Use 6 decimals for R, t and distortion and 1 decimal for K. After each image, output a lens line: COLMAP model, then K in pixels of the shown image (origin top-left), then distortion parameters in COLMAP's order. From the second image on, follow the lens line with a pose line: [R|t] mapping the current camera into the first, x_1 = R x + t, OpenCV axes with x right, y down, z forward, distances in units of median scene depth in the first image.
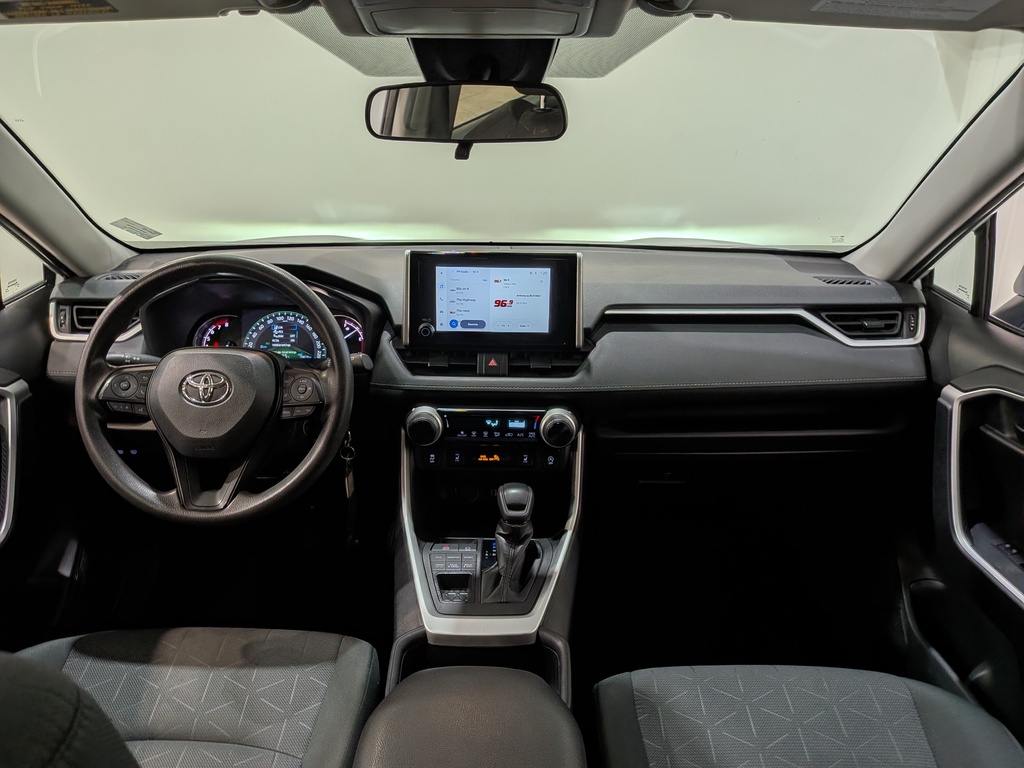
lens RADIAL K [[766.6, 0, 500.8], [0, 766.6, 386.4], [0, 0, 1]] dist [0.113346, -0.185033]
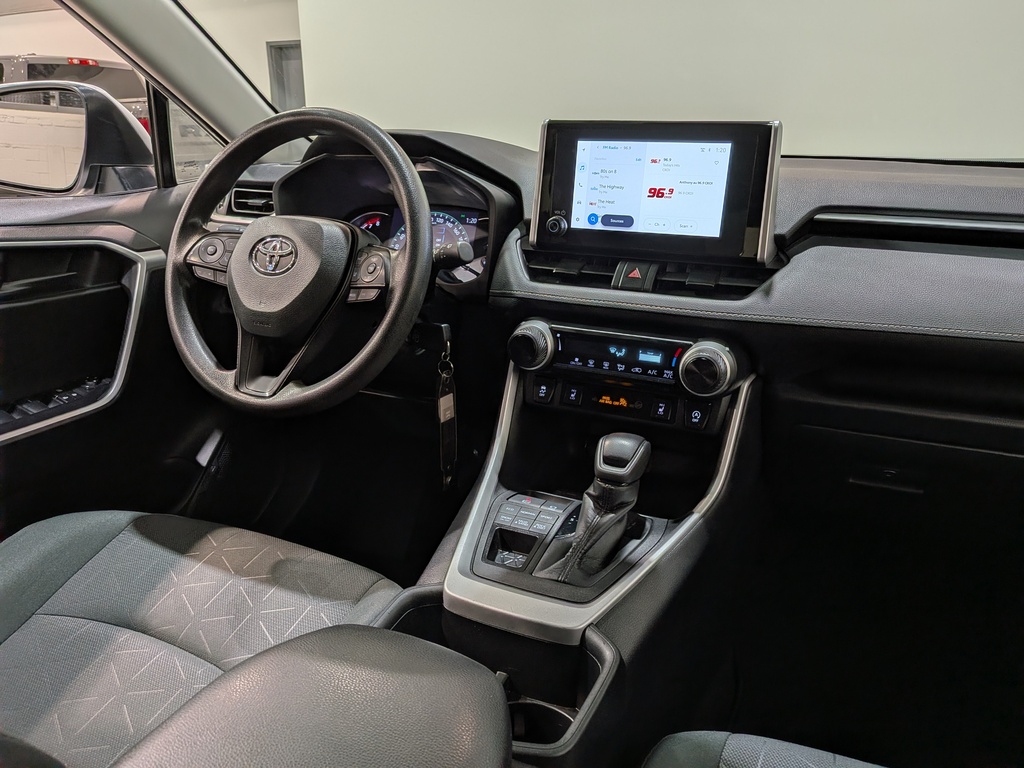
lens RADIAL K [[766.6, 0, 500.8], [0, 766.6, 386.4], [0, 0, 1]] dist [0.113346, -0.185033]
pose [[0.904192, 0.134731, -0.405320, 0.191837], [-0.140319, 0.989976, 0.016048, 0.084508], [0.403420, 0.042364, 0.914034, 0.275907]]
